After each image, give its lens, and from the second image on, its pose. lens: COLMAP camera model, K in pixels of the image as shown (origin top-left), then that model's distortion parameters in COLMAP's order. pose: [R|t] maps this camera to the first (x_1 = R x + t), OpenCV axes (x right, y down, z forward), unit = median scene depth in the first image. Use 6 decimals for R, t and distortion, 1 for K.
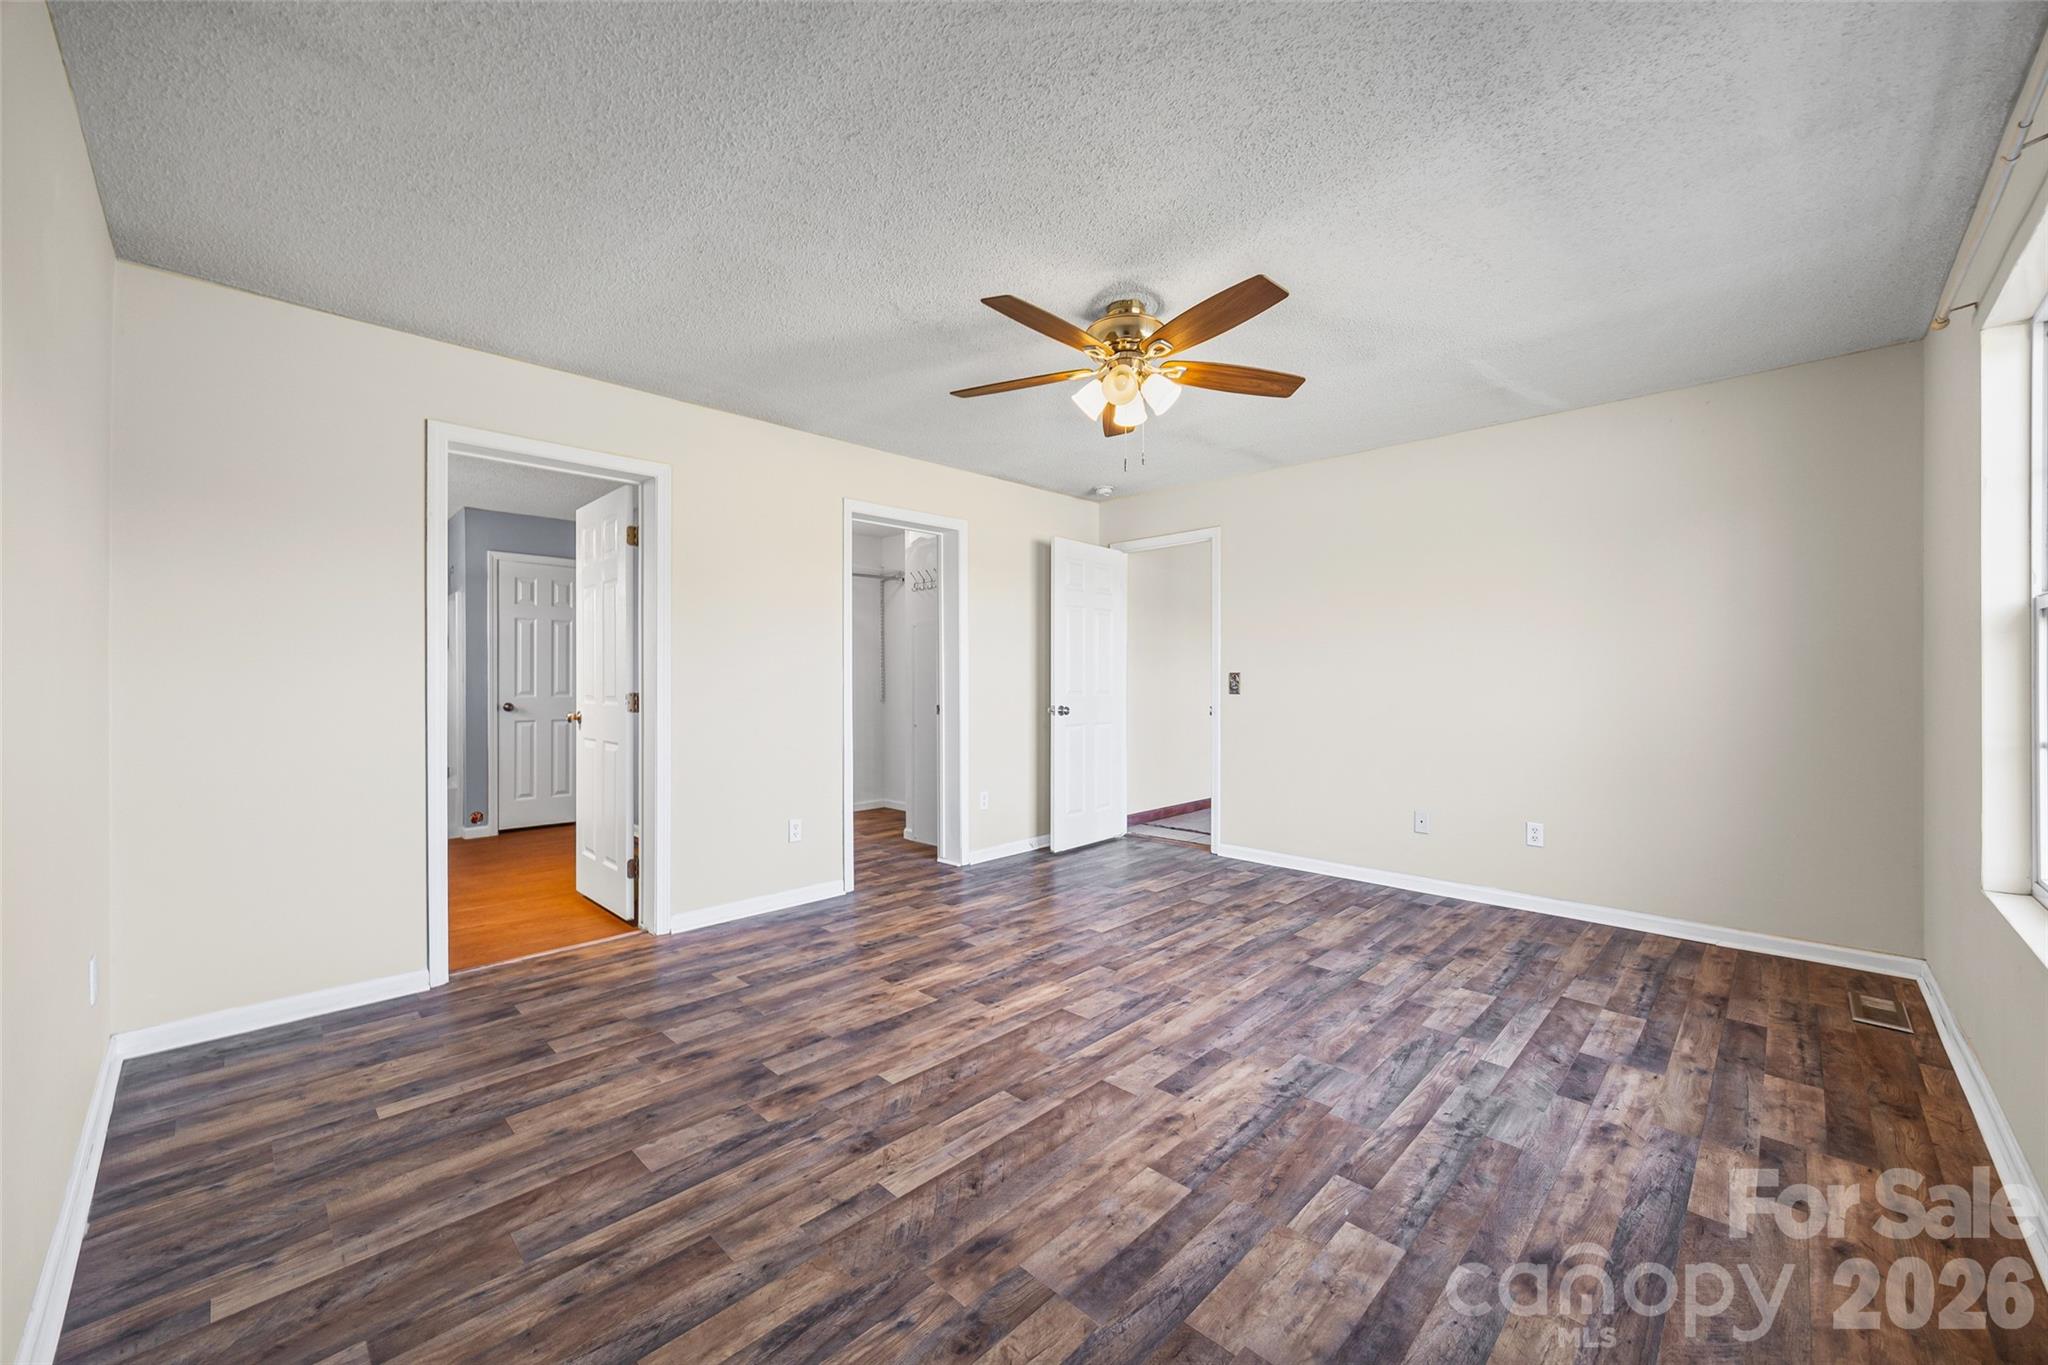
lens RADIAL K [[787.9, 0, 1024.8], [0, 787.9, 680.9], [0, 0, 1]] dist [-0.002205, -0.000203]
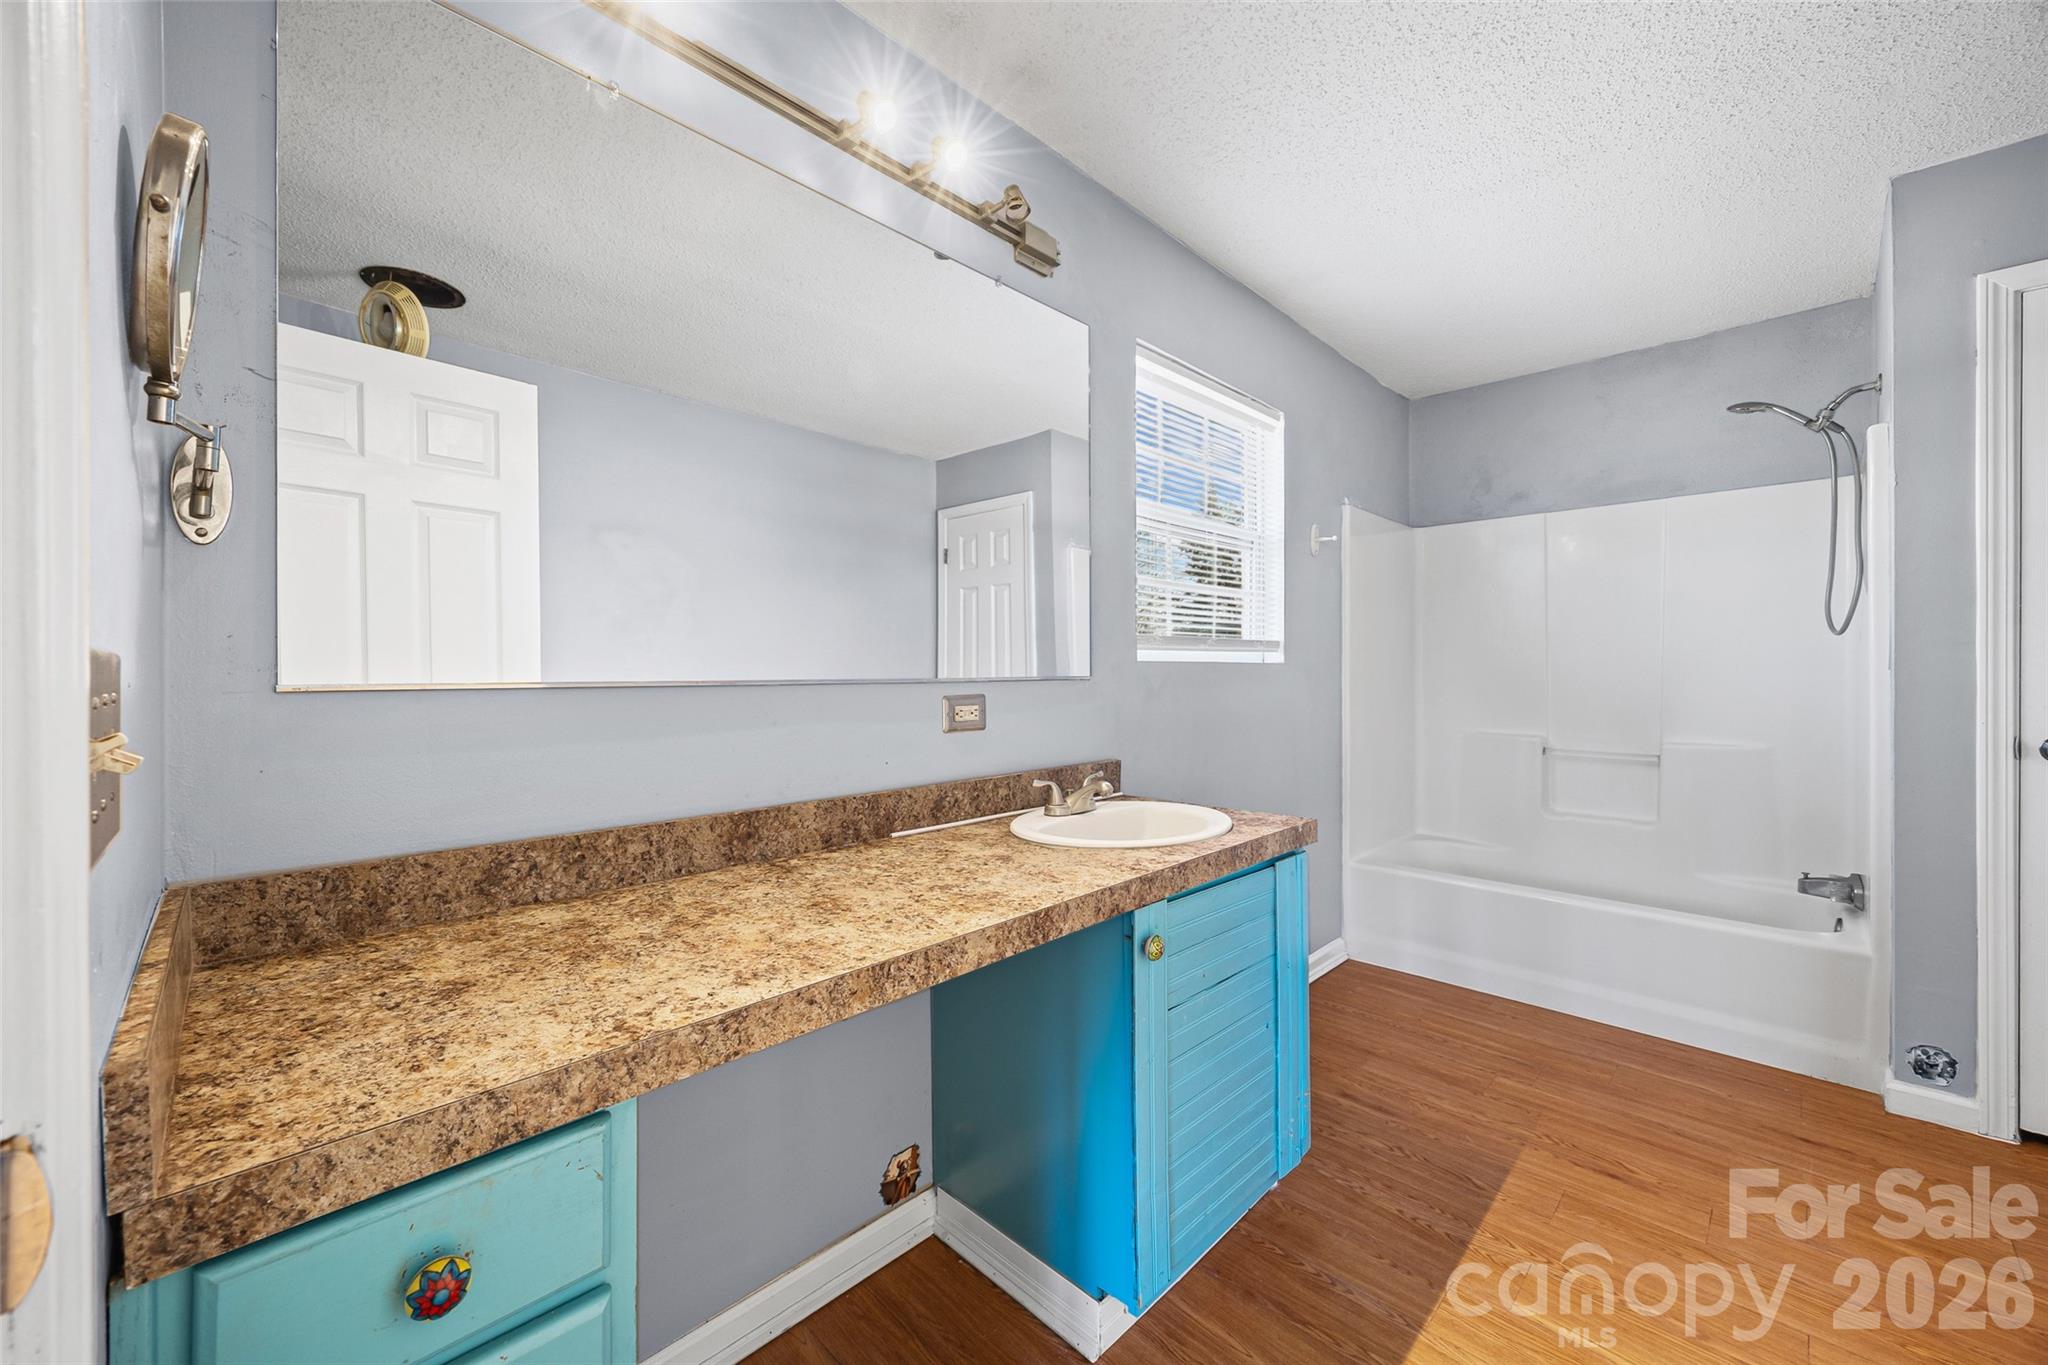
lens RADIAL K [[787.9, 0, 1021.8], [0, 787.9, 676.8], [0, 0, 1]] dist [-0.002205, -0.000203]
pose [[-0.004703, 0.004988, -0.999977, -0.346964], [0.001800, 0.999986, 0.004979, 0.001651], [0.999987, -0.001777, -0.004712, 0.595327]]
